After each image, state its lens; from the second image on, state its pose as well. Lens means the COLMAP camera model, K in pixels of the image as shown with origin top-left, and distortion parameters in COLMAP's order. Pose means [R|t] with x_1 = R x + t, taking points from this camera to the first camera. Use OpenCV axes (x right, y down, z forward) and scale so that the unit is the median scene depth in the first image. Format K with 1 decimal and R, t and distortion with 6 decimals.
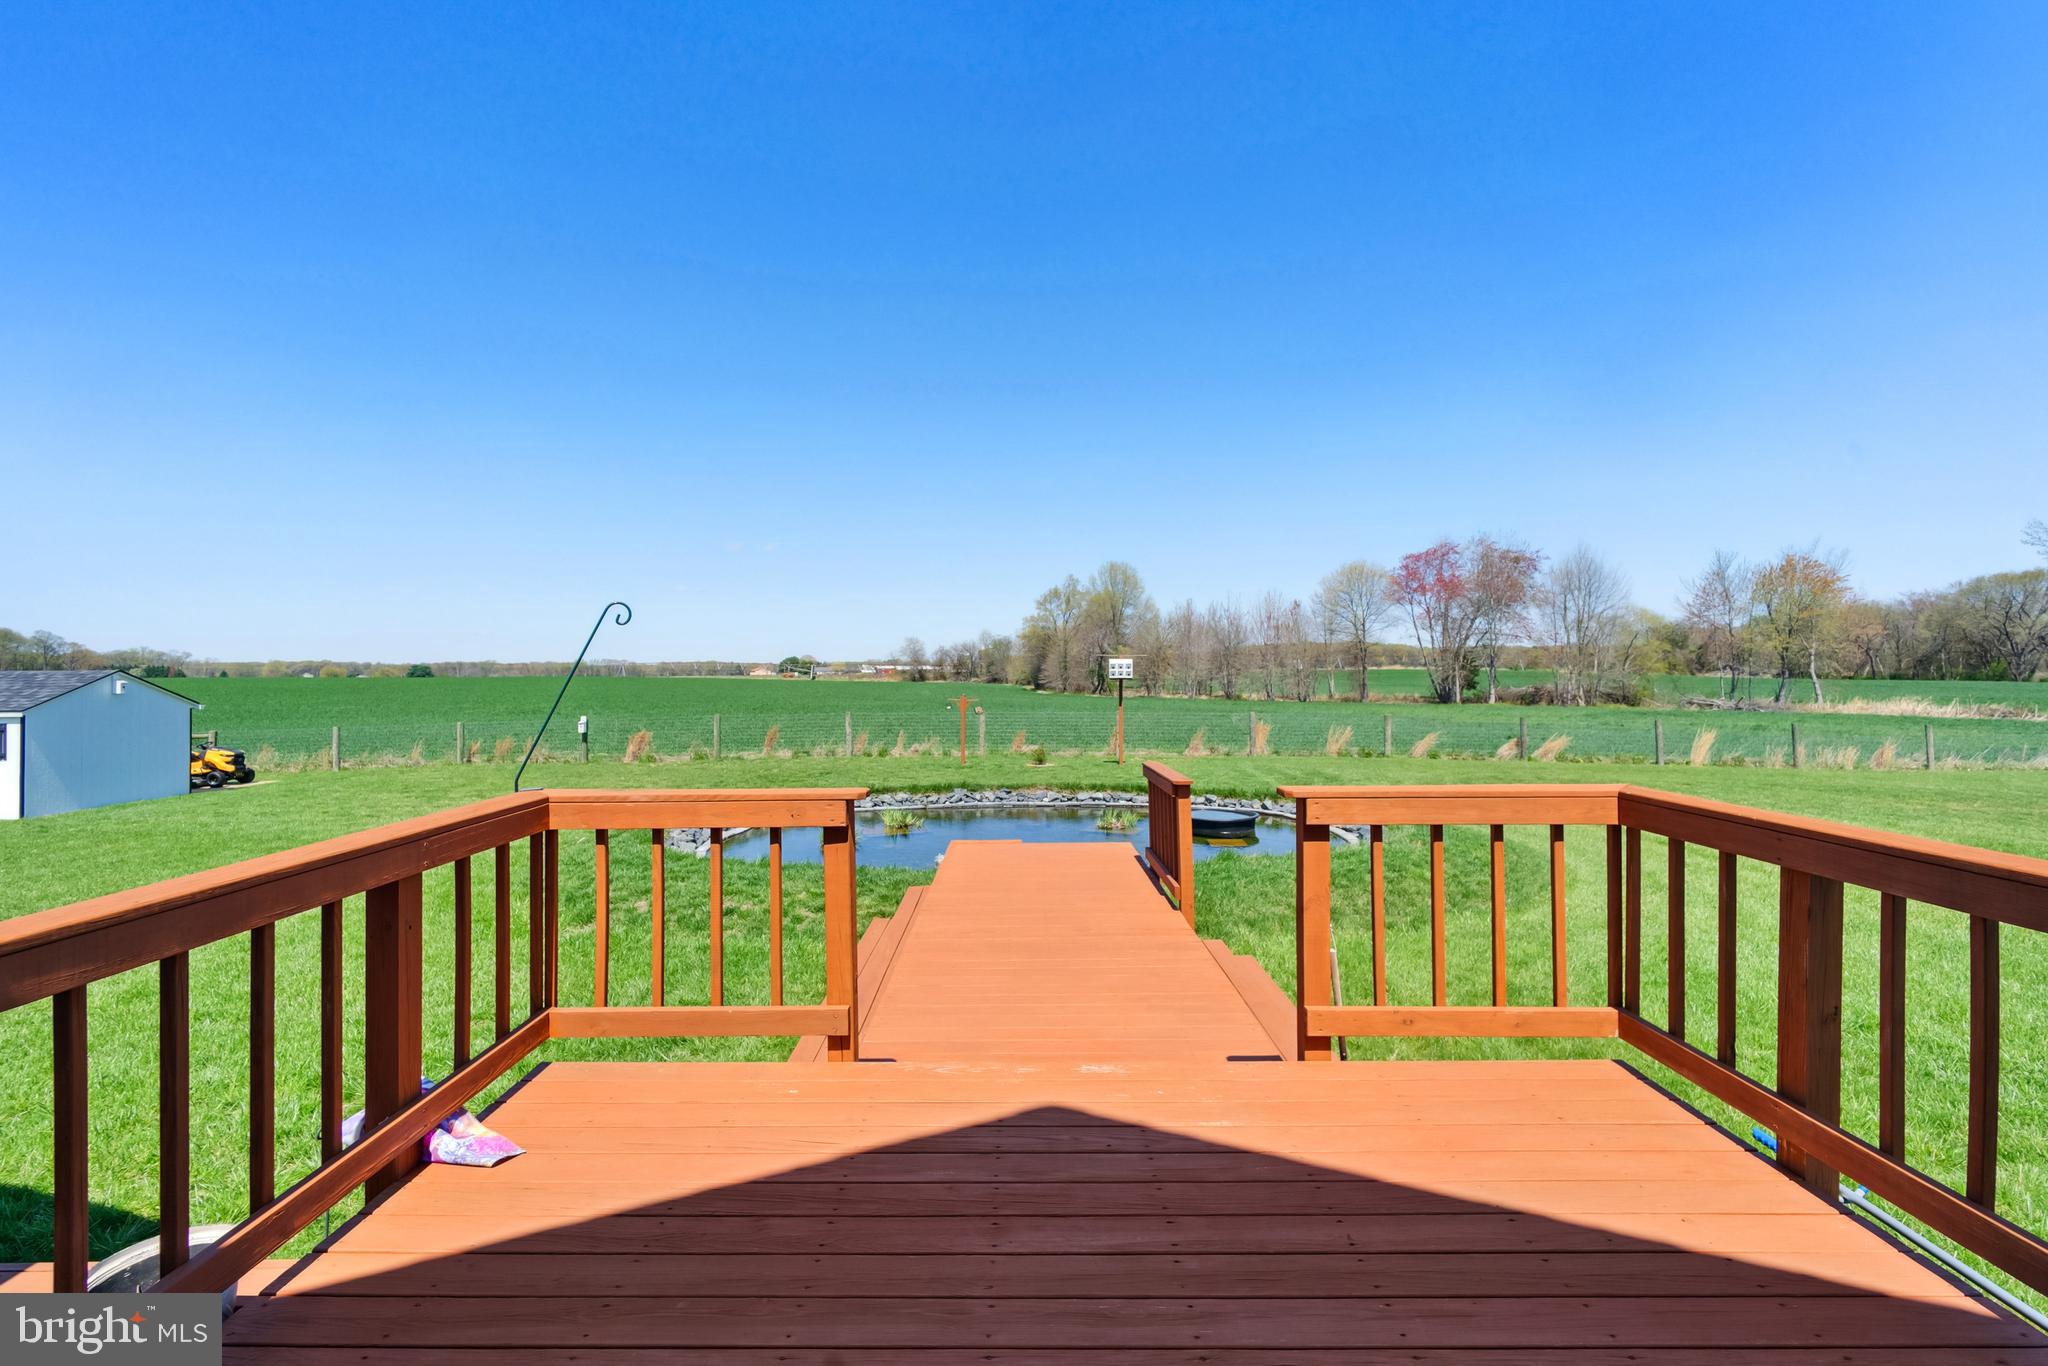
lens RADIAL K [[909.8, 0, 1024.0], [0, 909.8, 683.0], [0, 0, 1]] dist [-0.001216, -0.000320]
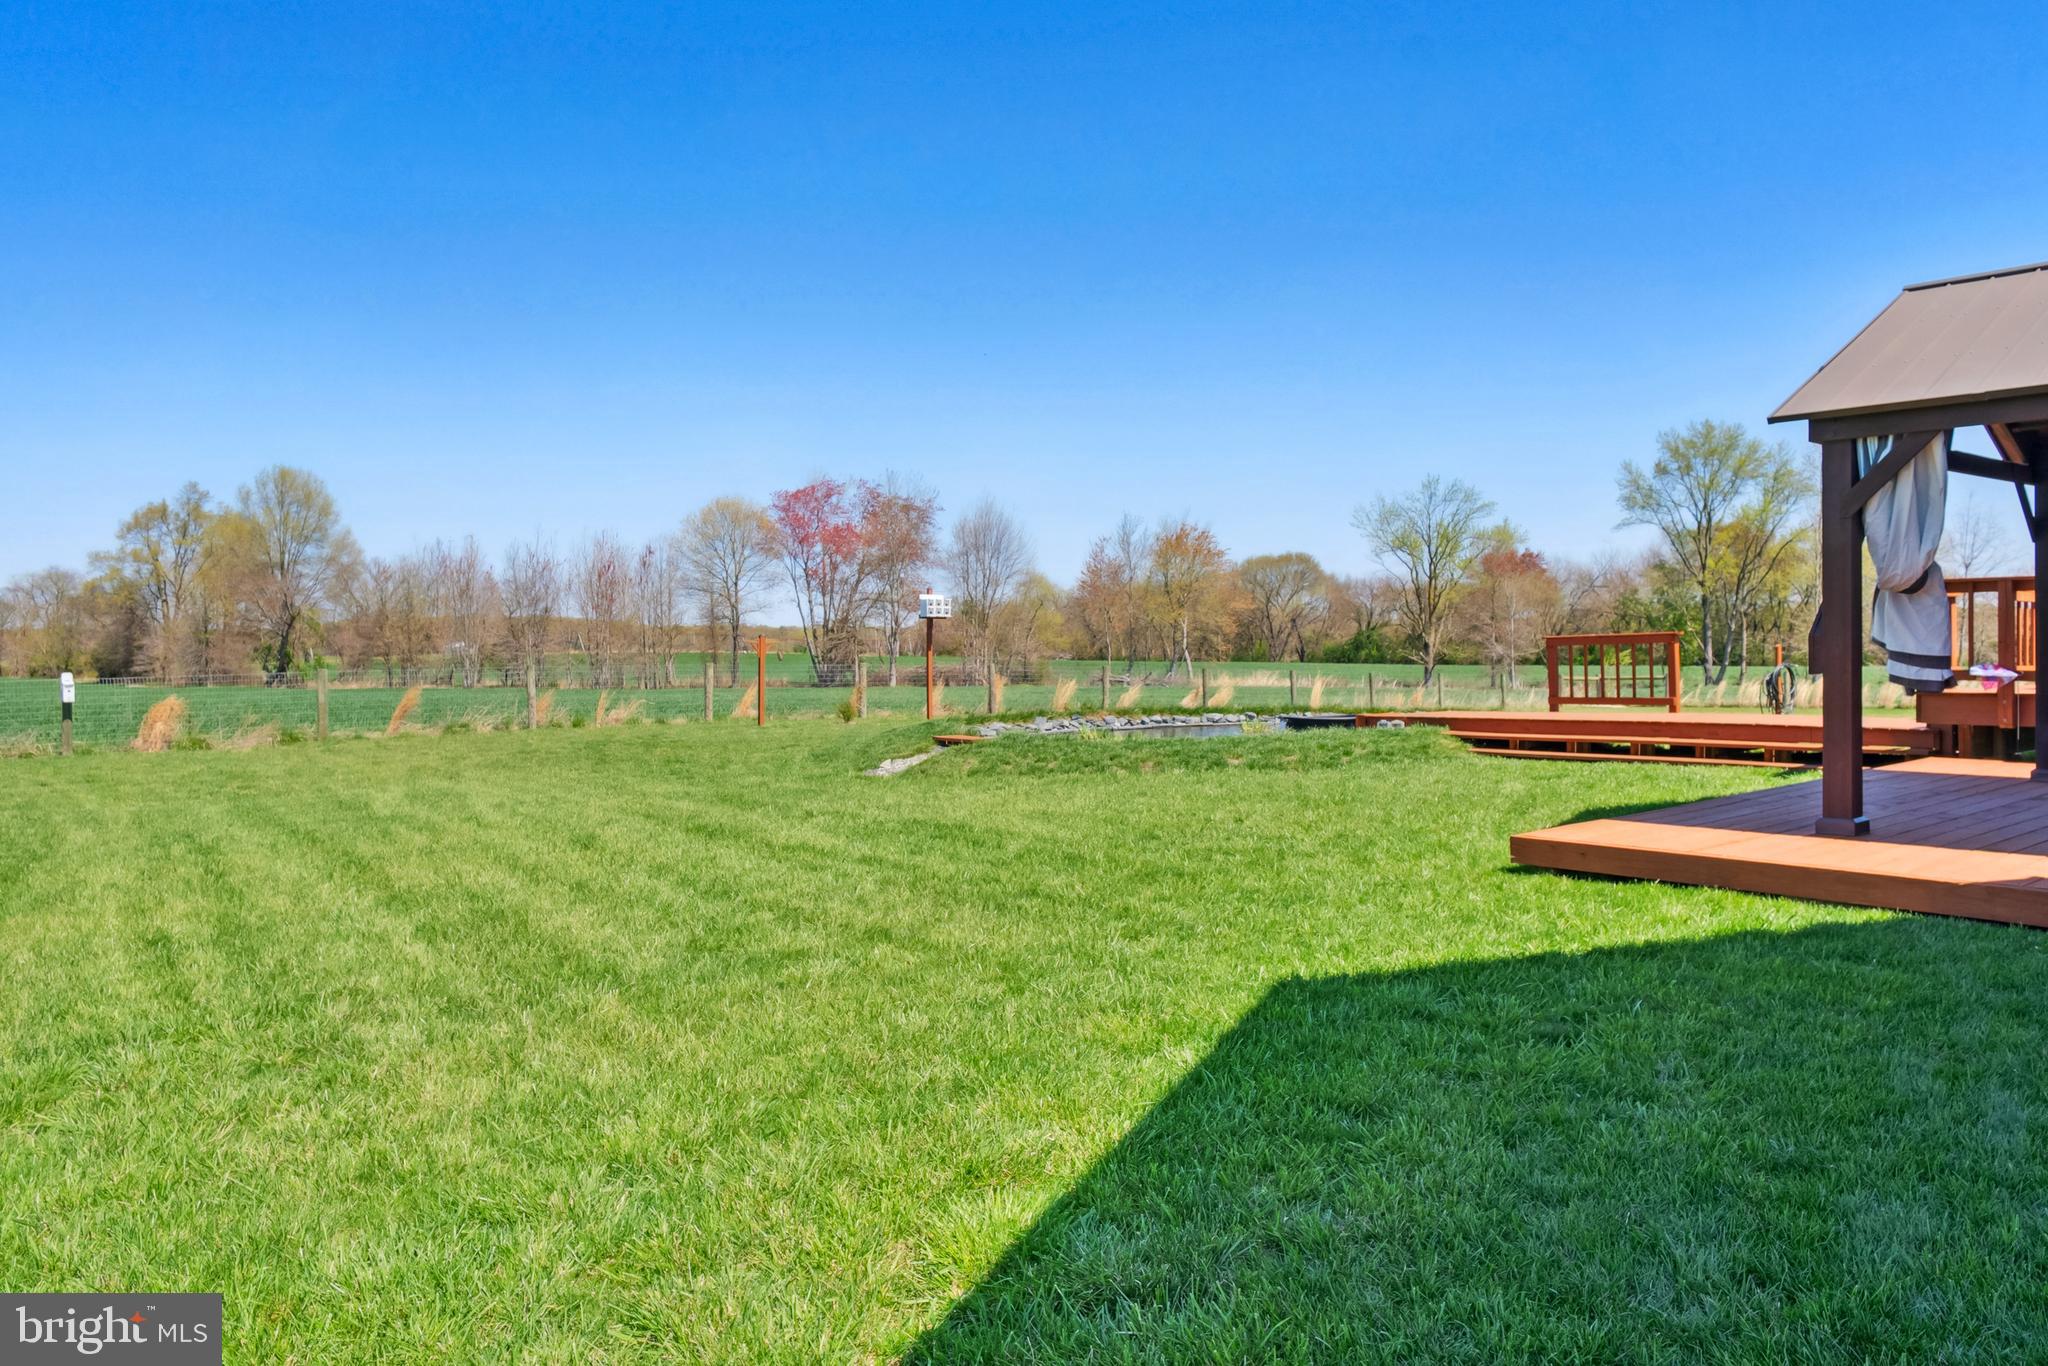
lens RADIAL K [[1378.6, 0, 1024.0], [0, 1378.6, 683.0], [0, 0, 1]] dist [-0.016003, -0.000525]
pose [[0.776415, -0.010760, 0.630130, -0.146036], [0.008587, 0.999942, 0.006494, 0.011094], [-0.630164, 0.000369, 0.776462, -0.010510]]
